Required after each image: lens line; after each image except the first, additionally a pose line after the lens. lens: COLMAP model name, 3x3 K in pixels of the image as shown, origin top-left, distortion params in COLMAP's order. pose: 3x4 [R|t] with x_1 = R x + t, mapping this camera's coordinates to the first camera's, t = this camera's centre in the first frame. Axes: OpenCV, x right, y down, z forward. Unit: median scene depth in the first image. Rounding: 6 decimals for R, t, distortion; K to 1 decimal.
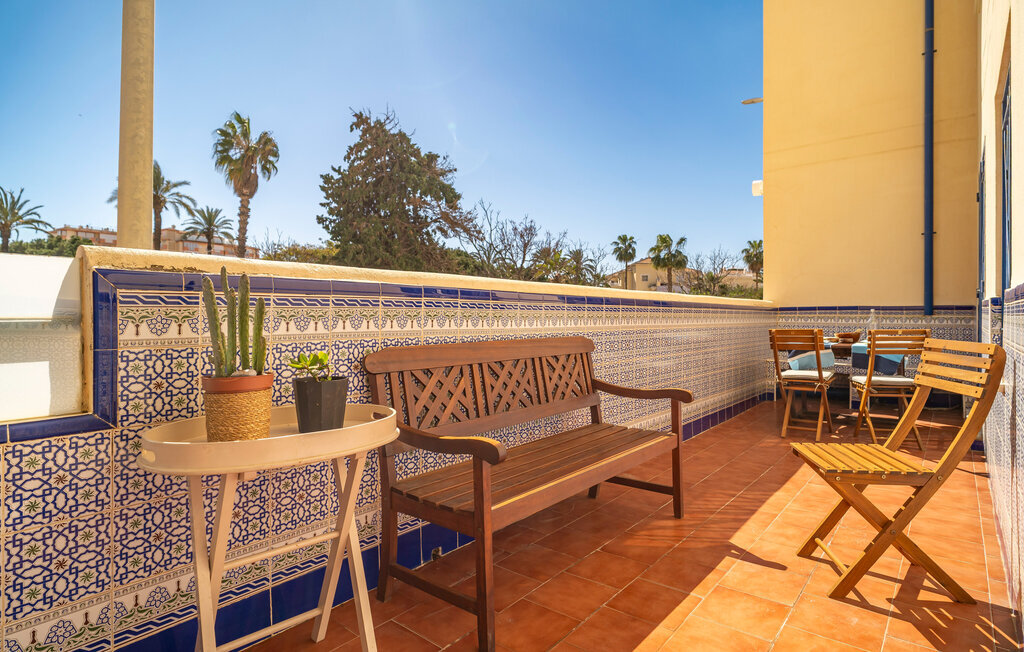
lens RADIAL K [[534.3, 0, 513.5], [0, 534.3, 323.1], [0, 0, 1]] dist [-0.001925, -0.000415]
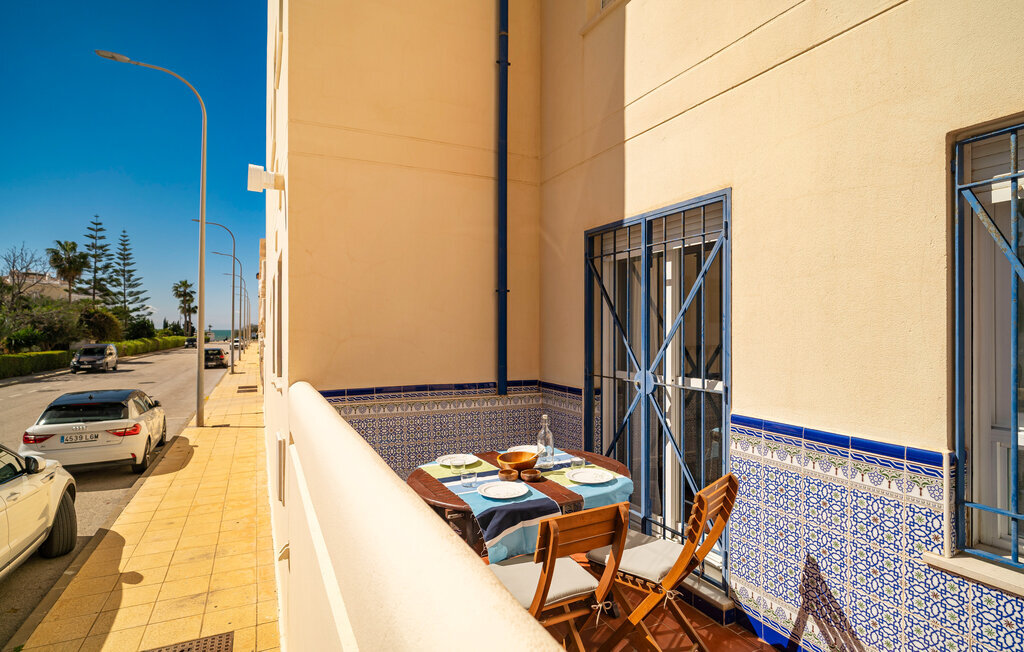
lens RADIAL K [[534.3, 0, 513.5], [0, 534.3, 323.1], [0, 0, 1]] dist [-0.001925, -0.000415]
pose [[0.413594, 0.000202, 0.910462, 0.065046], [0.017112, 0.999822, -0.007995, -0.113659], [-0.910301, 0.018887, 0.413516, 0.660737]]
